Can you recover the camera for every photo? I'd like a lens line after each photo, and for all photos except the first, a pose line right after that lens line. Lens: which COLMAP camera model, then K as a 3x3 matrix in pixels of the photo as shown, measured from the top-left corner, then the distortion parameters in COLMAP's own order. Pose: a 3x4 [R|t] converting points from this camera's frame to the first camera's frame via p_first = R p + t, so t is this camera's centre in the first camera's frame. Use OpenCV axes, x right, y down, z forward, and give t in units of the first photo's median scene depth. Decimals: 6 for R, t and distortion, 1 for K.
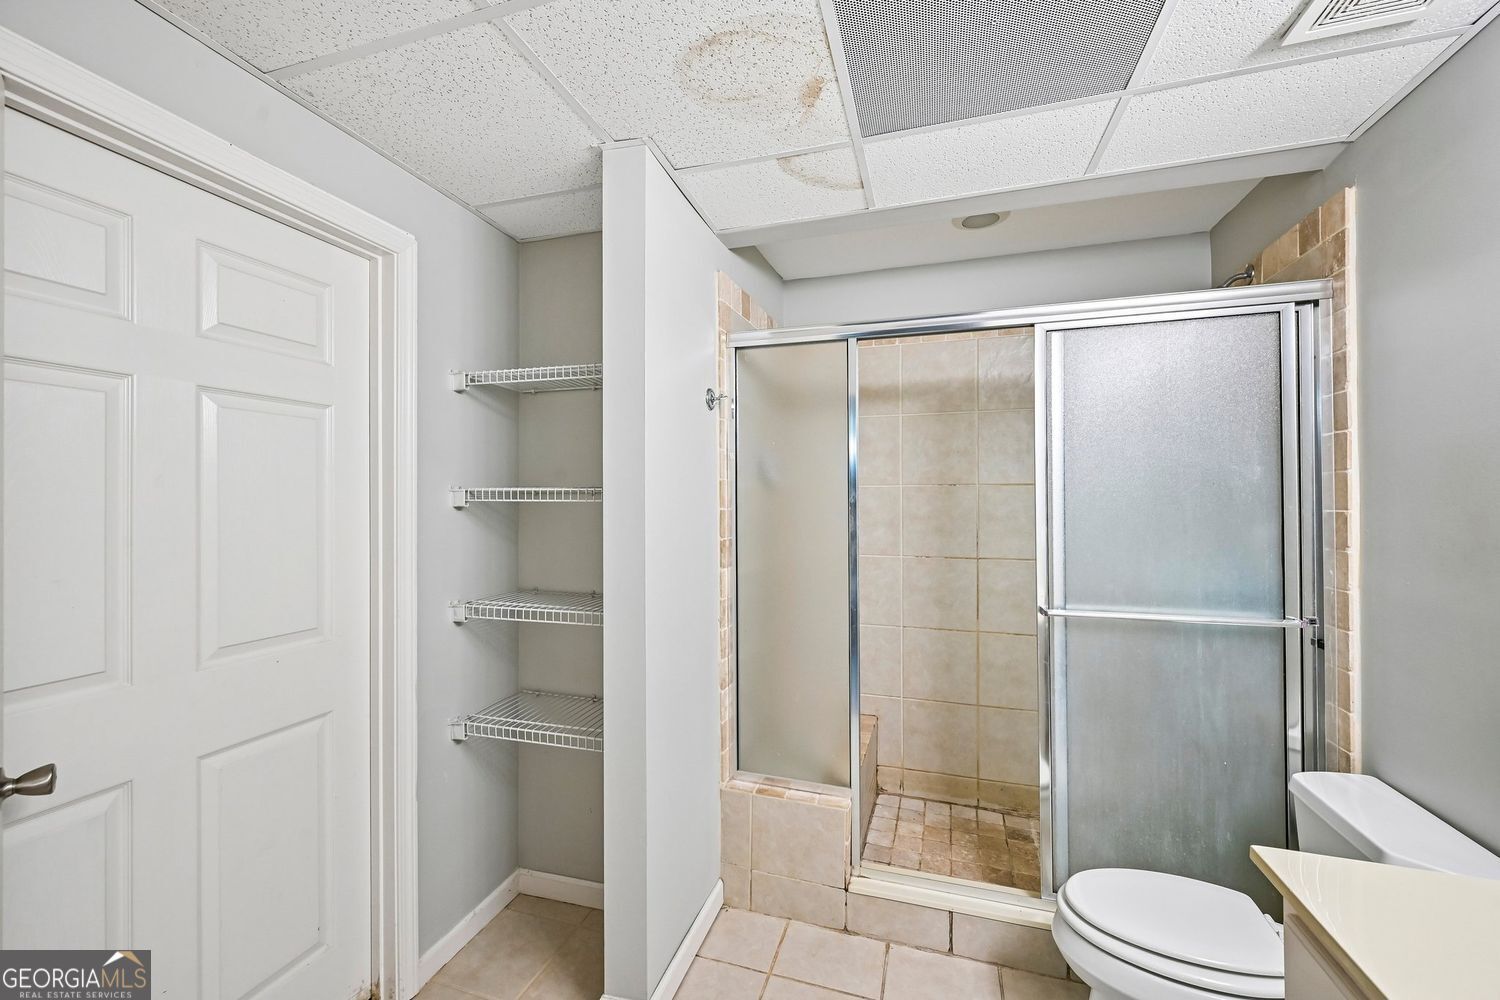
lens RADIAL K [[587.4, 0, 756.1], [0, 587.4, 498.5], [0, 0, 1]] dist [-0.002523, 0.001084]
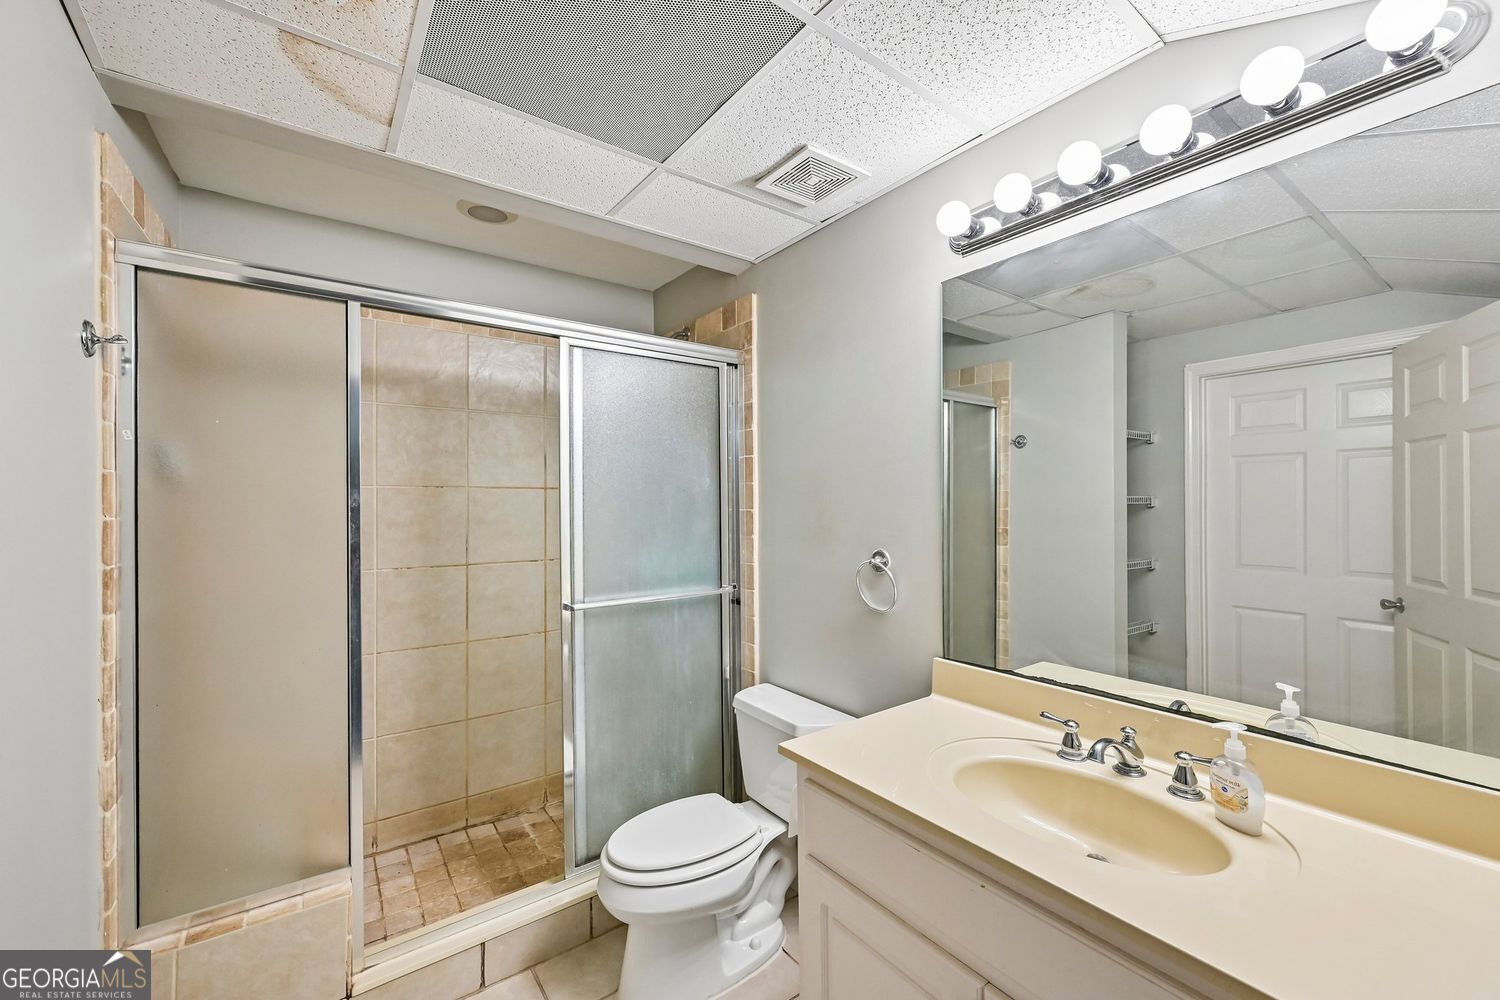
lens RADIAL K [[587.4, 0, 755.8], [0, 587.4, 498.7], [0, 0, 1]] dist [-0.002523, 0.001084]
pose [[0.596777, 0.002722, 0.802403, -0.161233], [0.000993, 0.999991, -0.004131, -0.000481], [-0.802407, 0.003261, 0.596769, 0.089289]]
